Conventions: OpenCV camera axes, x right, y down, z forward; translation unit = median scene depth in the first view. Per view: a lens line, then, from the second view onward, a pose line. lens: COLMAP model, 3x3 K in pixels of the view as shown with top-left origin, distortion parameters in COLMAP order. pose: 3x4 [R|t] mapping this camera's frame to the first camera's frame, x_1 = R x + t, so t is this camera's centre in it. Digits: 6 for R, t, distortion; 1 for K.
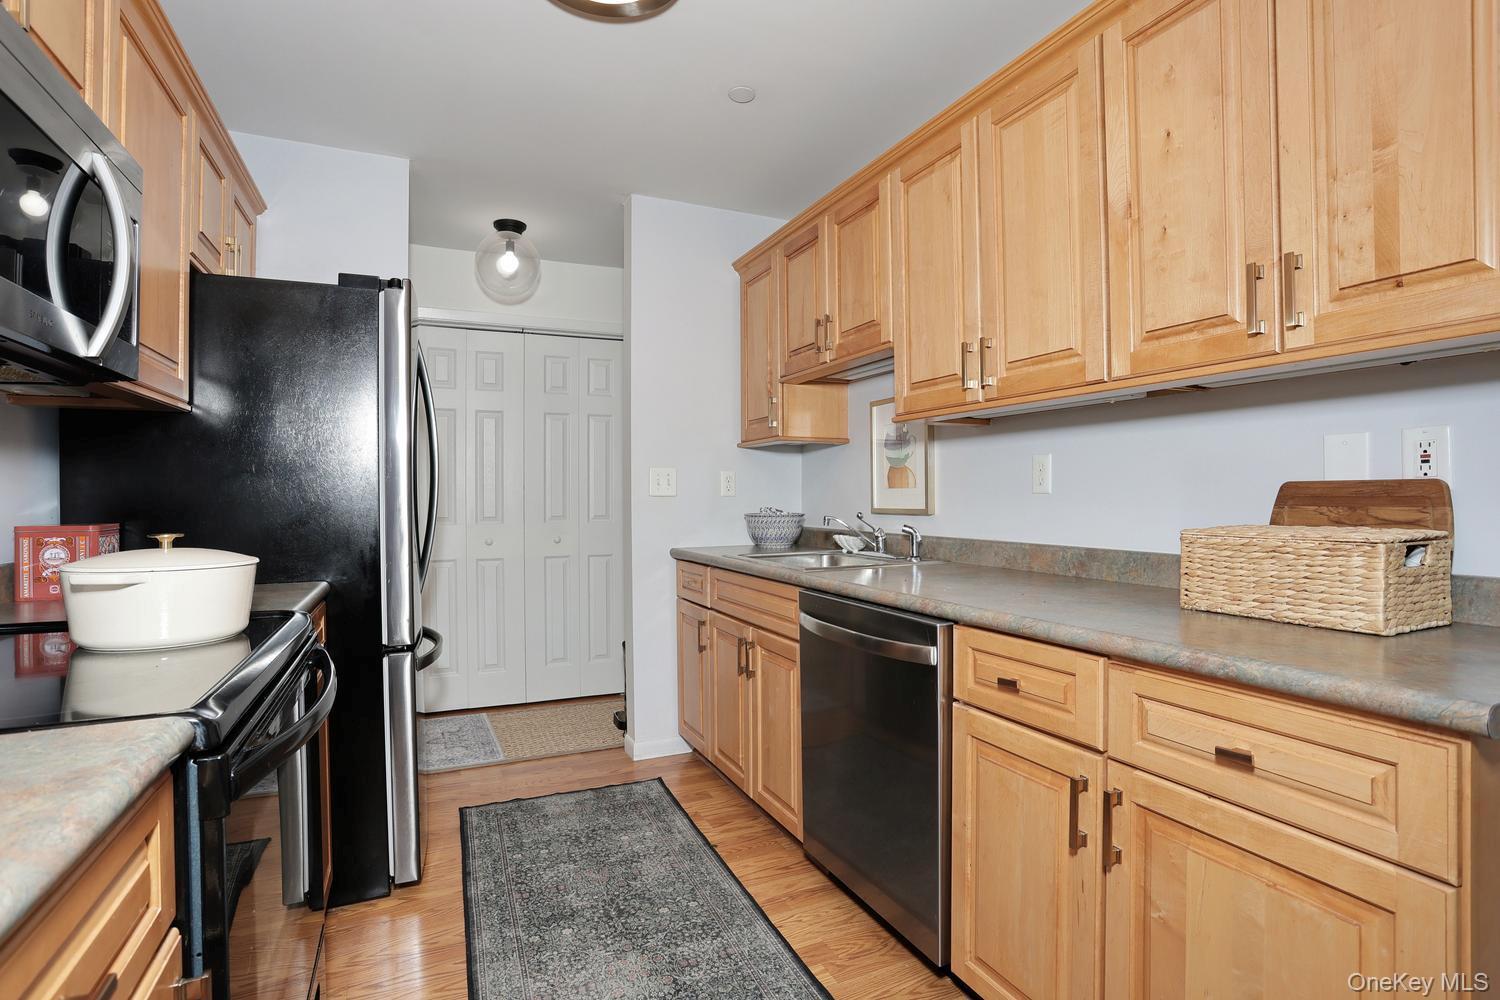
lens RADIAL K [[722.7, 0, 744.4], [0, 722.7, 495.6], [0, 0, 1]] dist [-0.077744, 0.024543]
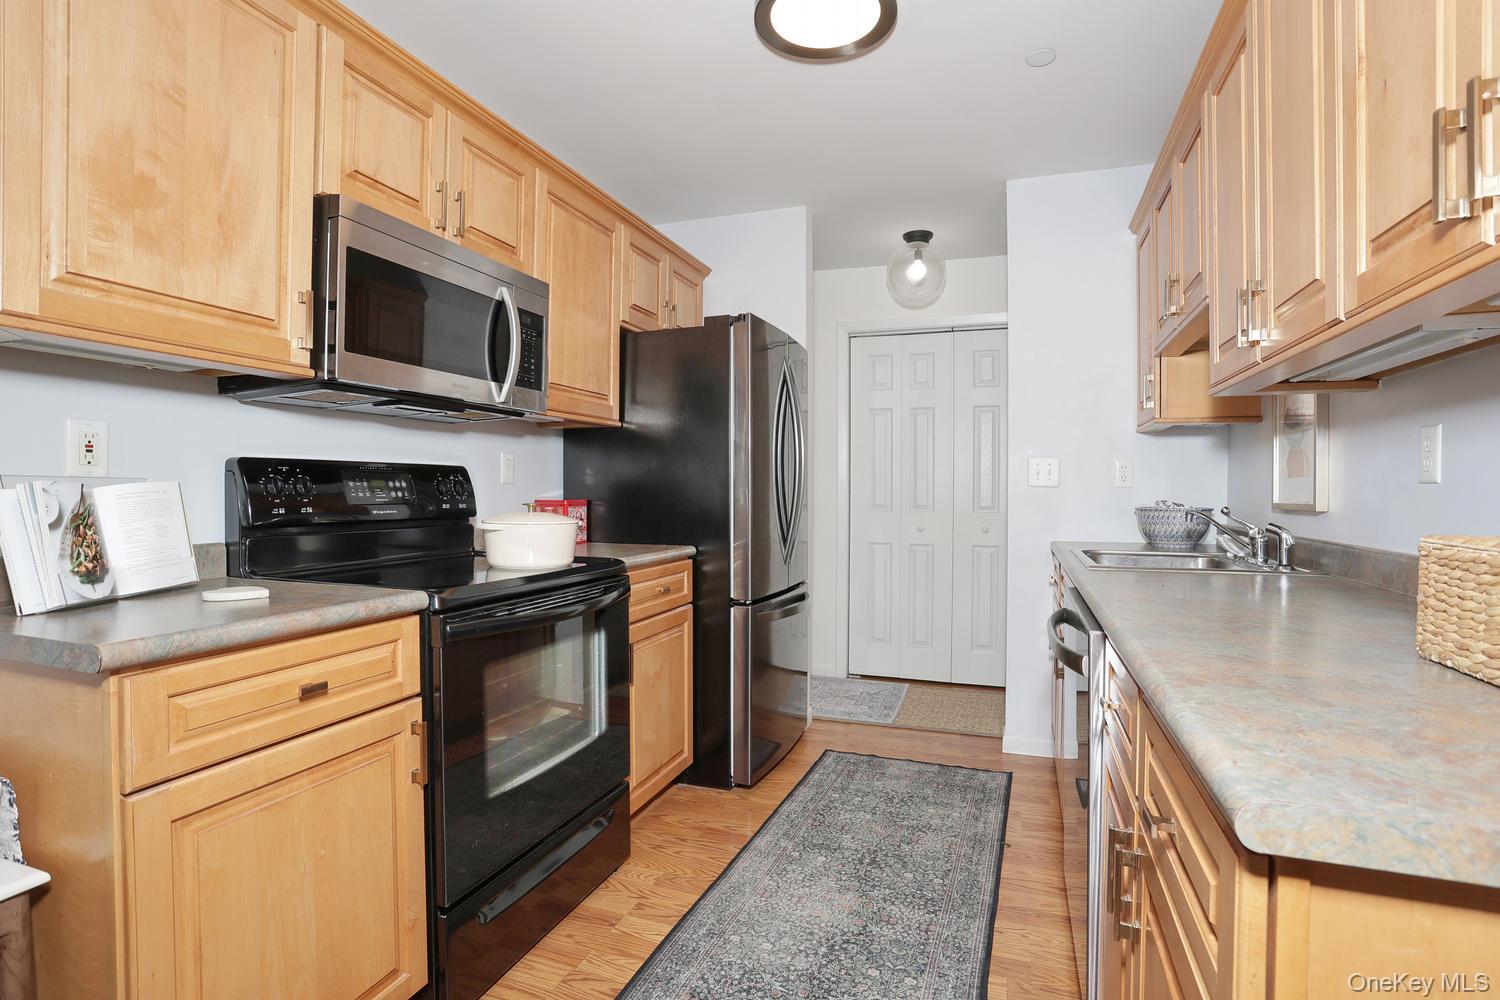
lens RADIAL K [[722.7, 0, 744.4], [0, 722.7, 495.6], [0, 0, 1]] dist [-0.077744, 0.024543]
pose [[0.707782, 0.014335, -0.706285, 0.337079], [-0.008051, 0.999893, 0.012226, 0.005344], [0.706385, -0.002968, 0.707822, 0.057527]]
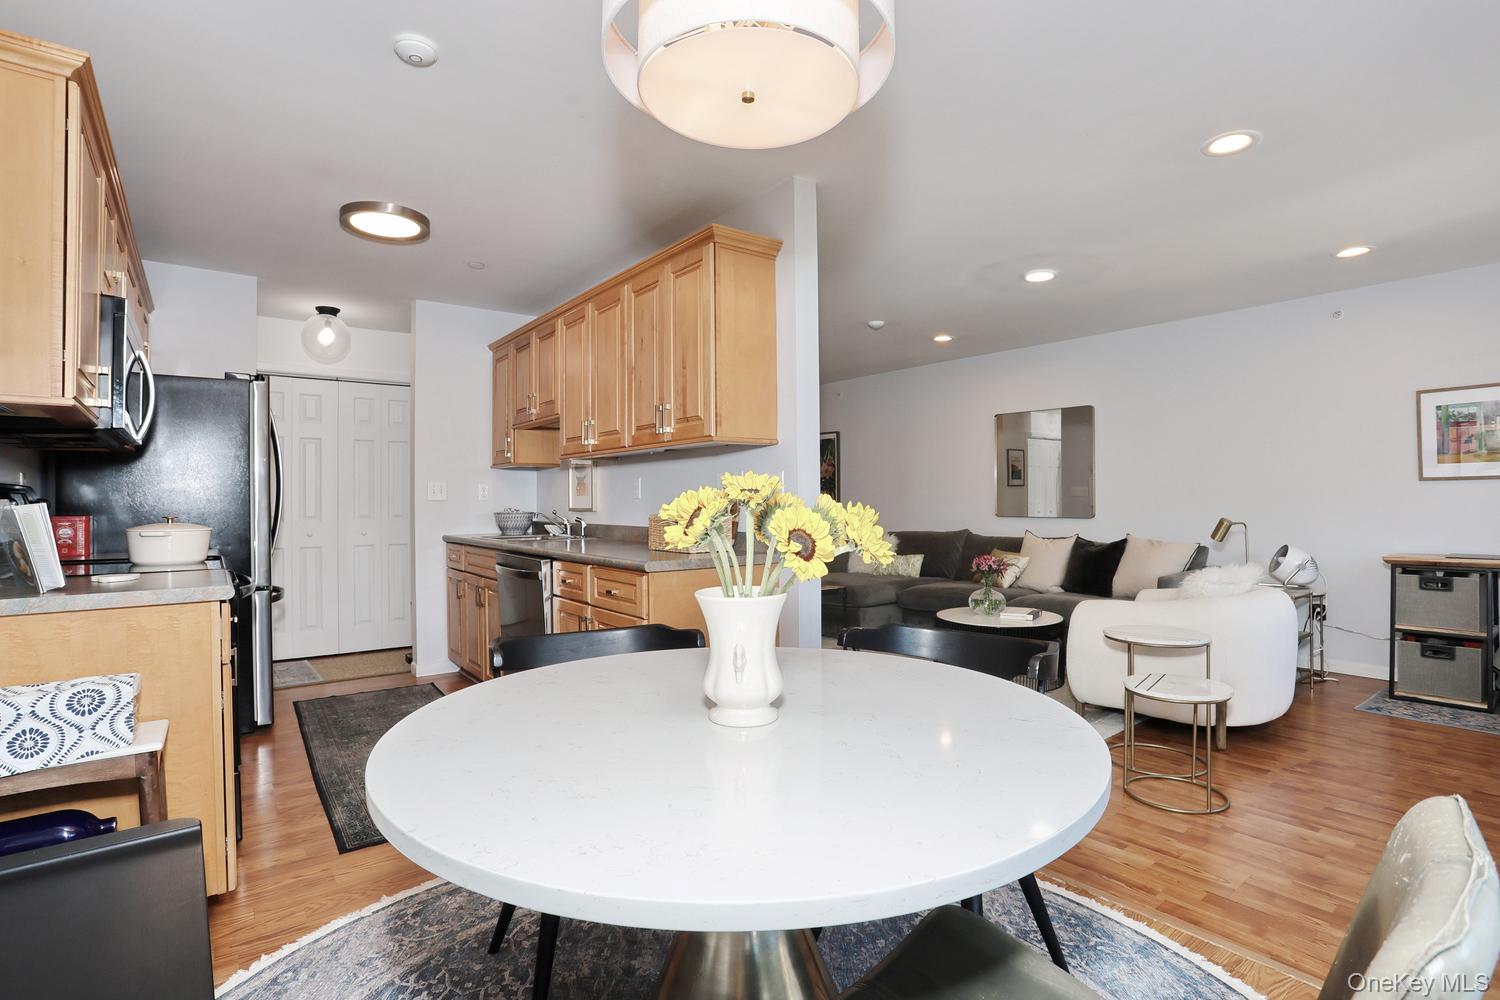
lens RADIAL K [[722.7, 0, 744.4], [0, 722.7, 495.6], [0, 0, 1]] dist [-0.077744, 0.024543]
pose [[0.974022, 0.001334, 0.226450, 0.212742], [0.000450, 0.999969, -0.007827, 0.002516], [-0.226454, 0.007726, 0.973991, -0.723961]]
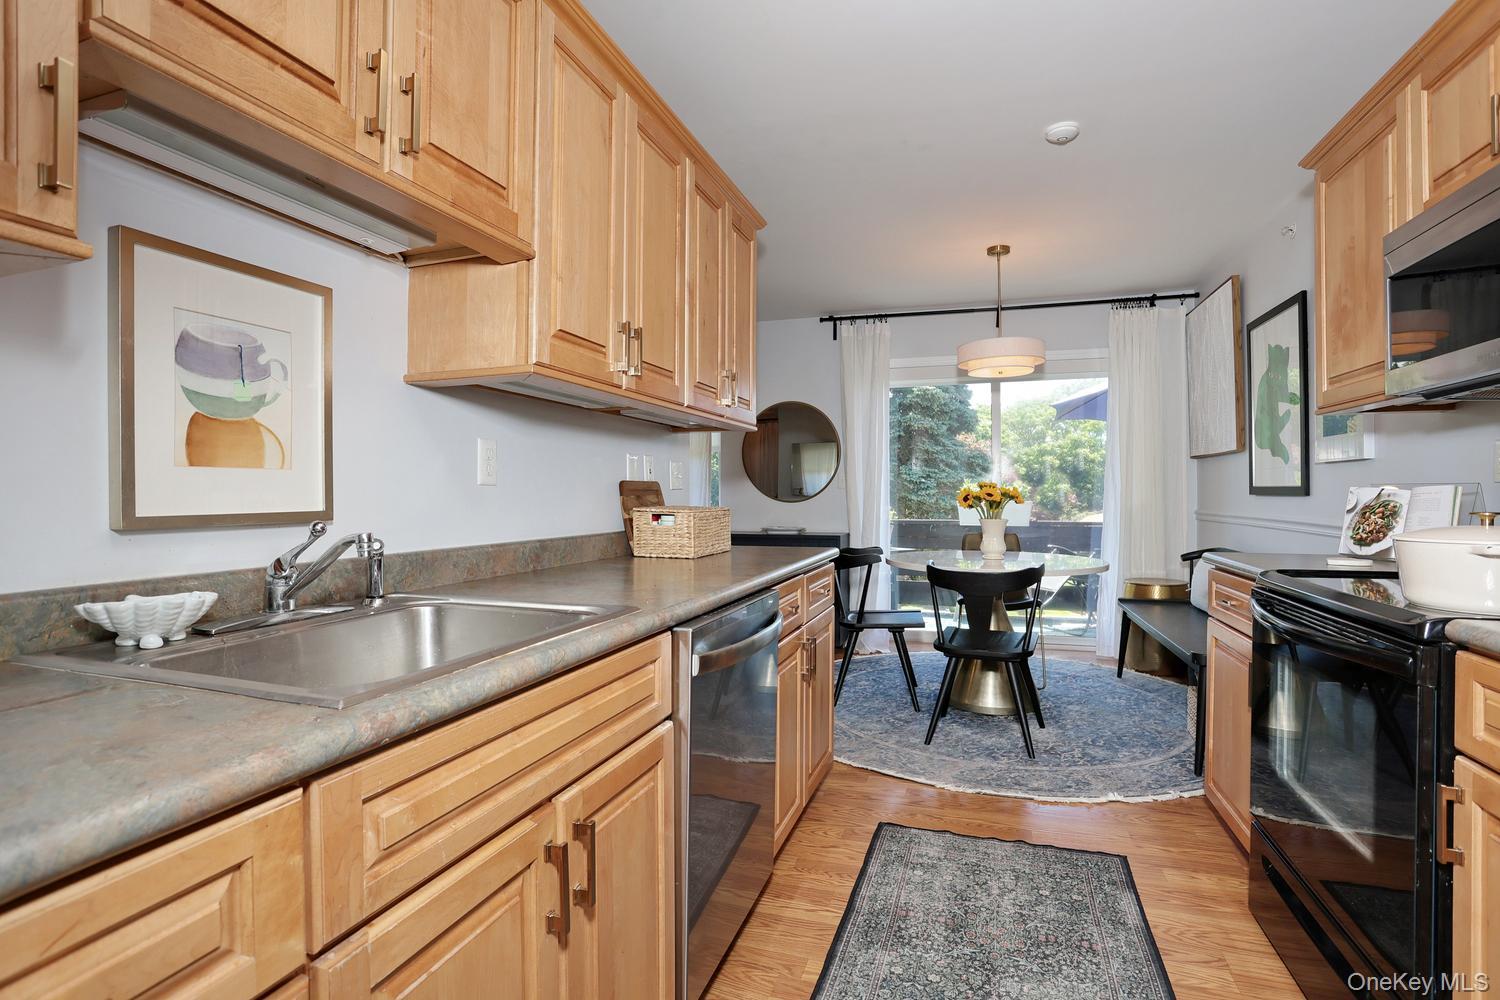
lens RADIAL K [[722.7, 0, 744.4], [0, 722.7, 495.6], [0, 0, 1]] dist [-0.077744, 0.024543]
pose [[-0.729255, 0.005289, 0.684221, -0.315777], [0.007424, 0.999972, 0.000184, 0.009472], [-0.684201, 0.005214, -0.729275, 1.138425]]
